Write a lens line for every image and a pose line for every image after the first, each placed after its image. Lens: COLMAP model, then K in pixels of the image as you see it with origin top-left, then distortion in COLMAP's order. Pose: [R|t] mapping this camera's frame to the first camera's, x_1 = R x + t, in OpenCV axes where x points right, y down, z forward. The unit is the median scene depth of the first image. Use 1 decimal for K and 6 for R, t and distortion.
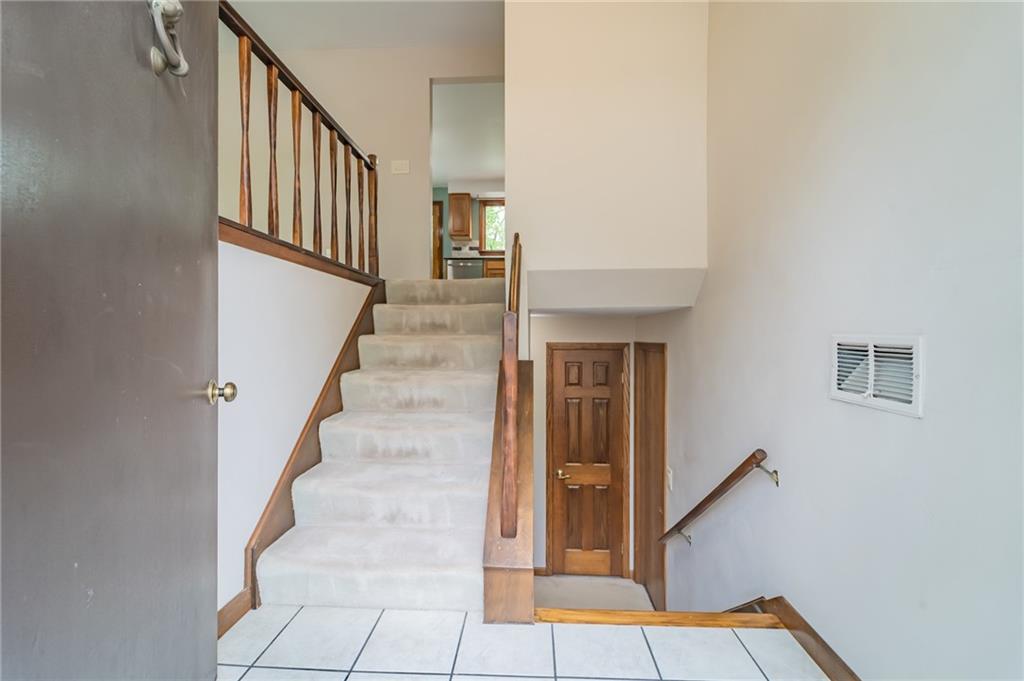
lens RADIAL K [[423.7, 0, 512.3], [0, 423.7, 339.2], [0, 0, 1]] dist [0.004170, -0.001182]
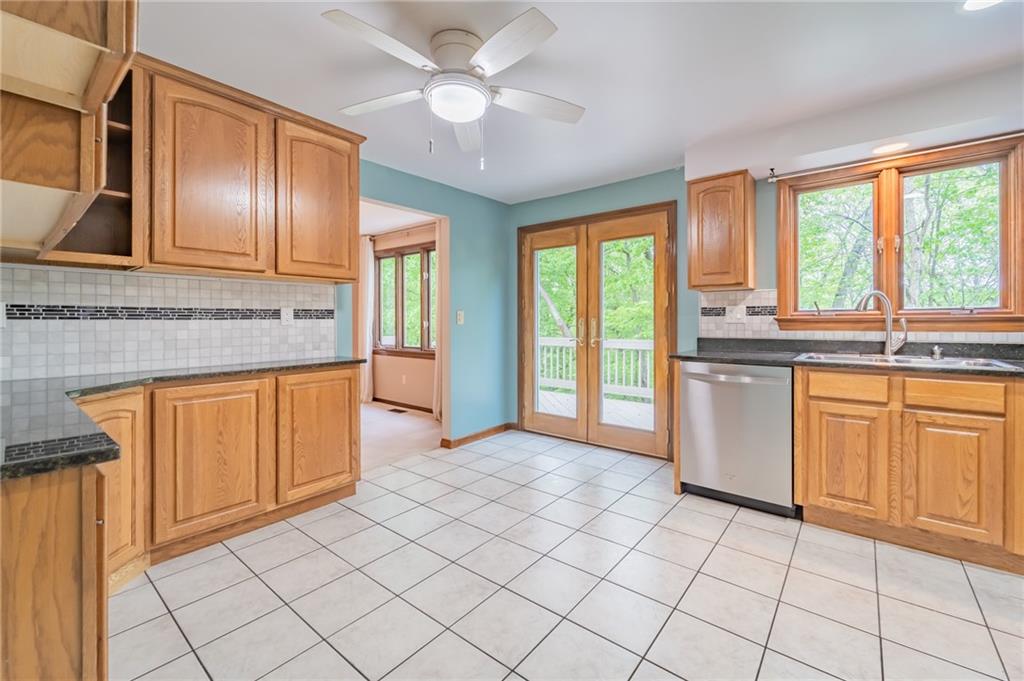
lens RADIAL K [[423.7, 0, 516.1], [0, 423.7, 314.9], [0, 0, 1]] dist [0.004170, -0.001182]
pose [[0.813134, -0.008666, -0.582012, -0.047784], [0.004041, 0.999949, -0.009243, -0.207616], [0.582063, 0.005164, 0.813127, 0.562448]]
